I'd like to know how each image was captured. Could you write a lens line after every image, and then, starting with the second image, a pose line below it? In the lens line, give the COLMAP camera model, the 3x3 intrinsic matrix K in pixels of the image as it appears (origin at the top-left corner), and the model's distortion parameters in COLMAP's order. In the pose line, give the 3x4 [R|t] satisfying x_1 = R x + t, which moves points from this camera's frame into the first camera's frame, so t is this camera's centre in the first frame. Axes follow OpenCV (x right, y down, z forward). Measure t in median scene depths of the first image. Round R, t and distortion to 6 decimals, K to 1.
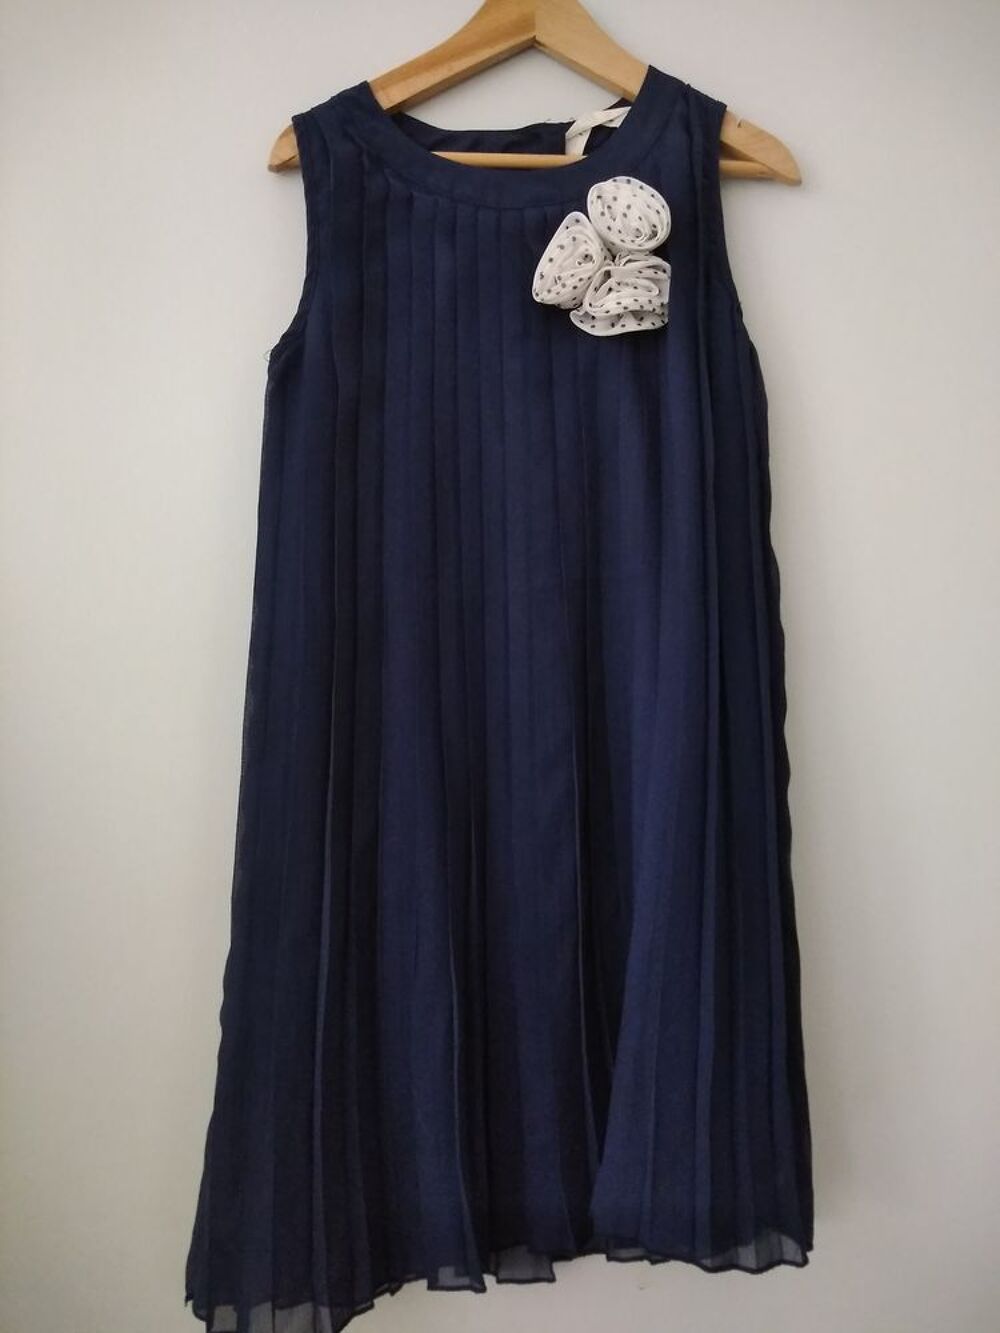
lens RADIAL K [[1060.6, 0, 500.0], [0, 1060.6, 666.5], [0, 0, 1]] dist [-0.006593, -0.001889]
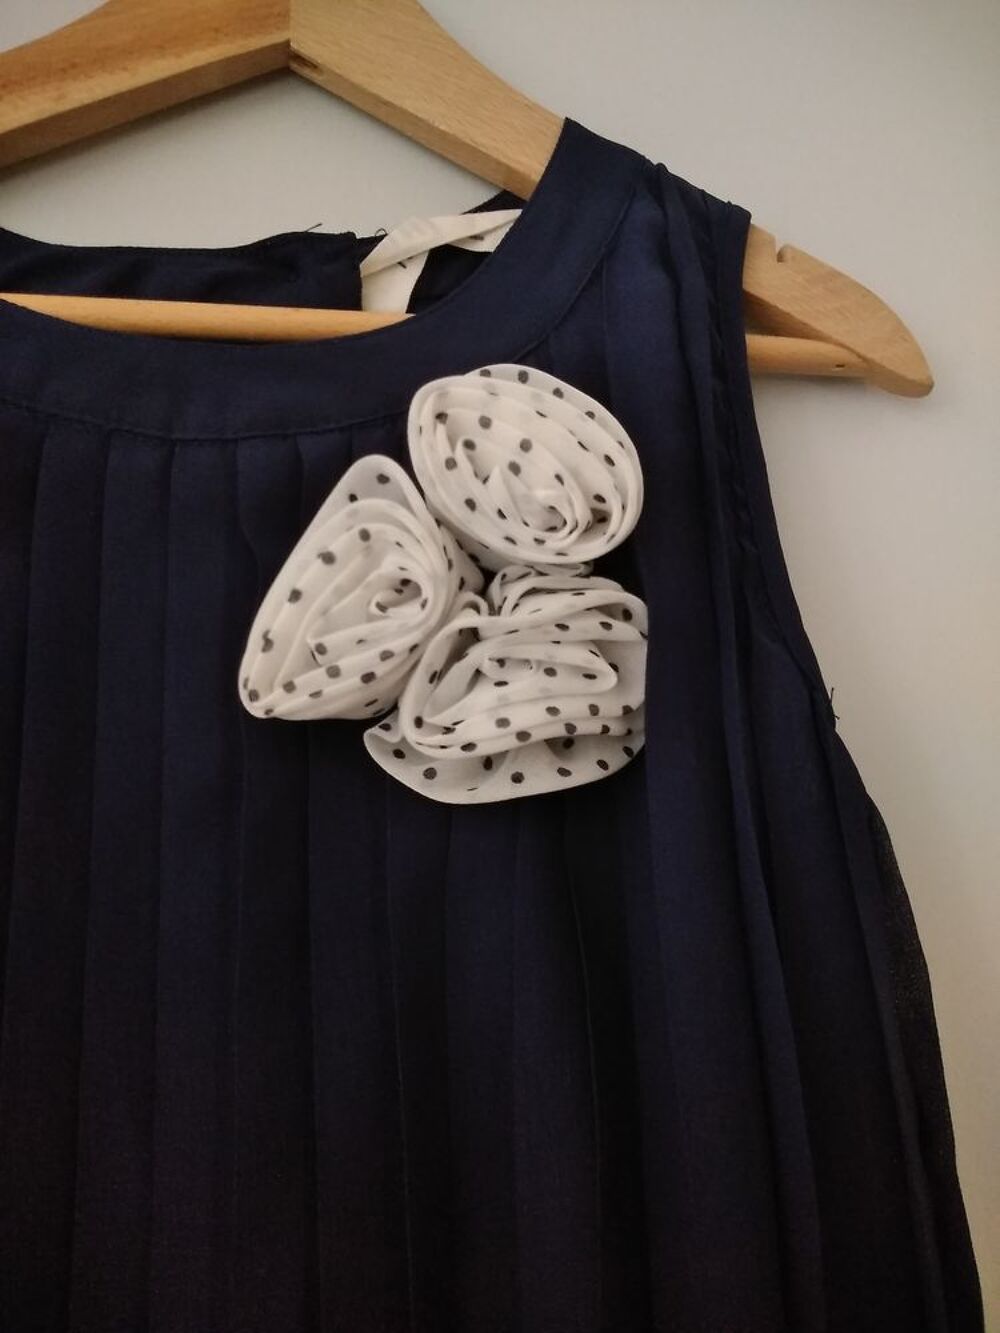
lens RADIAL K [[1037.8, 0, 500.0], [0, 1037.8, 666.5], [0, 0, 1]] dist [0.008669, 0.001404]
pose [[0.995603, -0.004968, 0.093539, 0.080127], [0.020529, 0.985888, -0.166144, -0.302647], [-0.091394, 0.167333, 0.981655, 0.671049]]
